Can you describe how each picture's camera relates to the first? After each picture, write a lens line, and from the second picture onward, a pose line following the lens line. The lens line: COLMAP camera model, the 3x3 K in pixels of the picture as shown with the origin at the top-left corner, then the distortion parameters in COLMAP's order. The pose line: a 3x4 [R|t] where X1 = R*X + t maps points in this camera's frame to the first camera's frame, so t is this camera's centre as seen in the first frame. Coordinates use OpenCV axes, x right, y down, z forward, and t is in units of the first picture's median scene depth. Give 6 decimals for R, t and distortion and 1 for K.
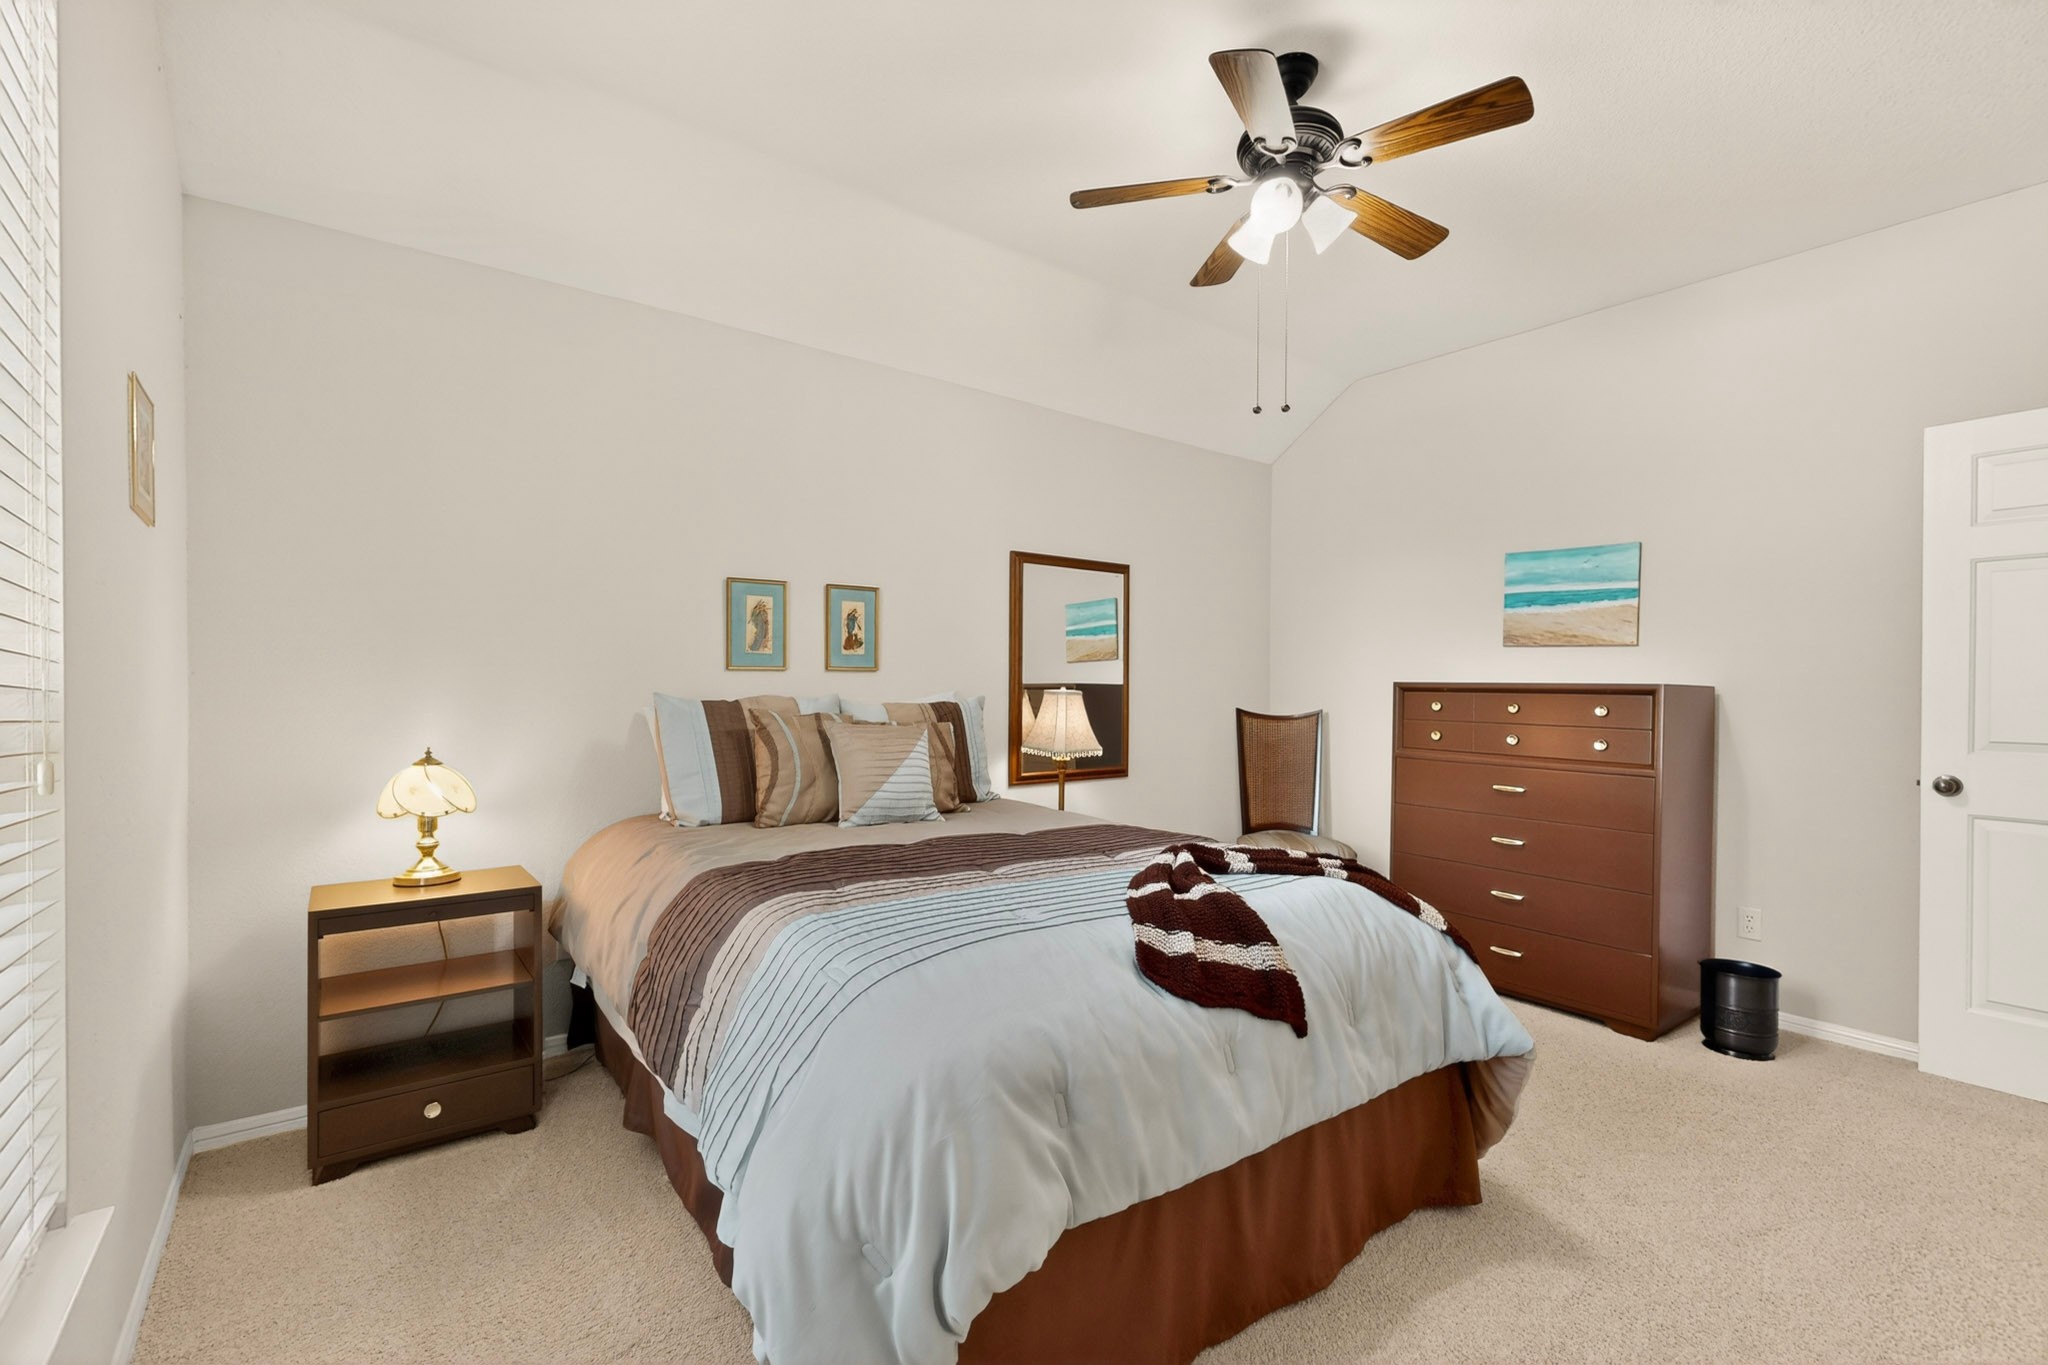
lens RADIAL K [[889.9, 0, 1024.0], [0, 889.9, 692.7], [0, 0, 1]] dist [0.000539, 0.000085]
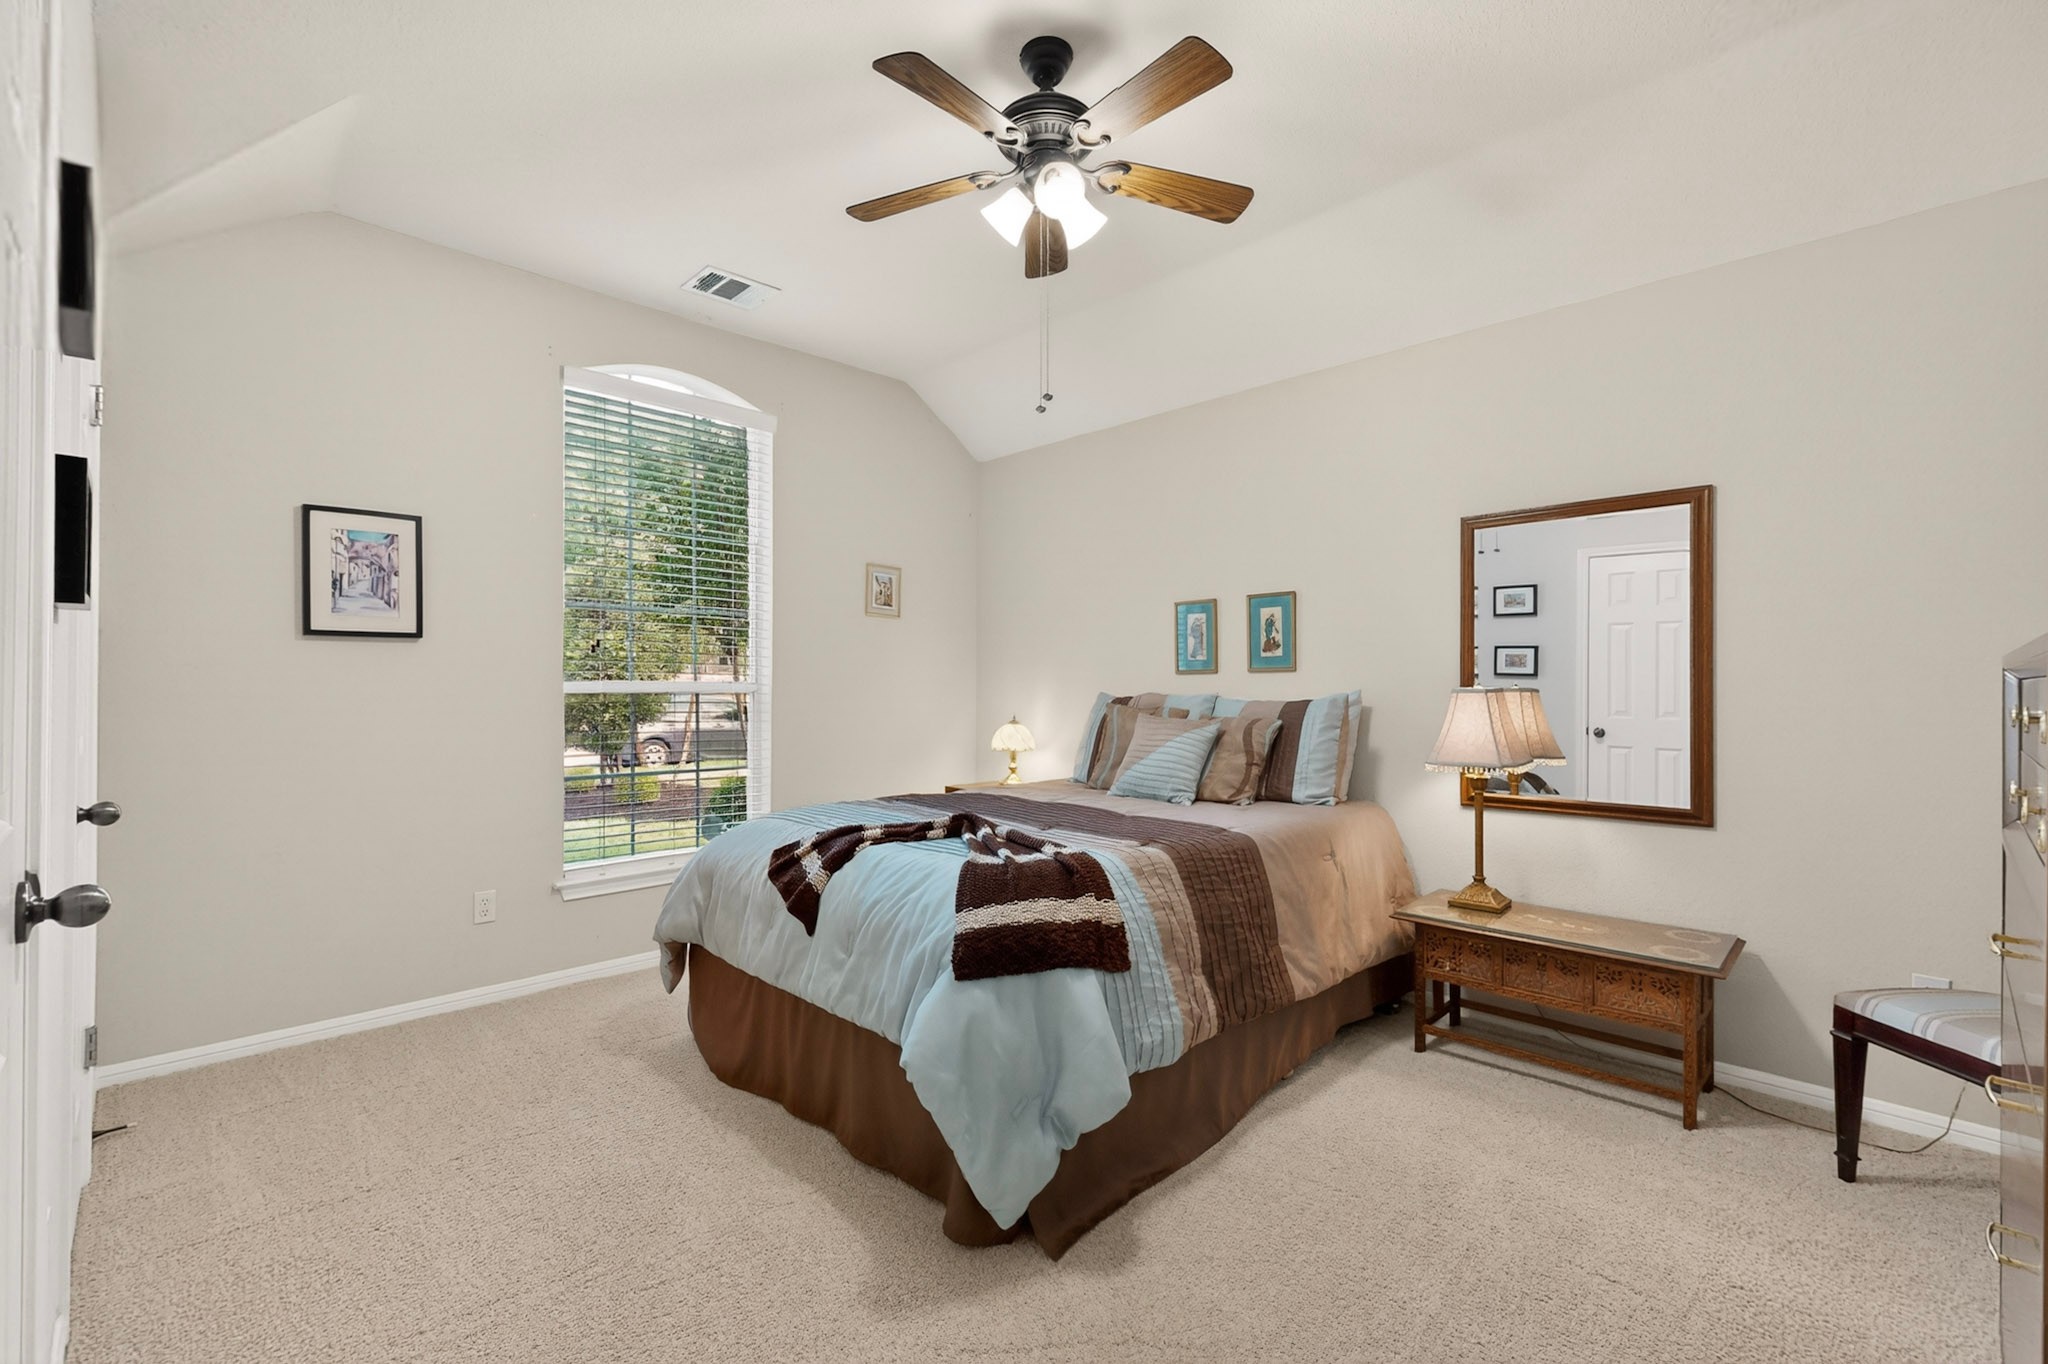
lens RADIAL K [[866.0, 0, 1024.0], [0, 866.0, 682.0], [0, 0, 1]] dist [0.000889, 0.000043]
pose [[0.101912, -0.001207, -0.994793, 0.852056], [-0.005446, 0.999984, -0.001771, -0.007162], [0.994778, 0.005598, 0.101904, 0.588541]]
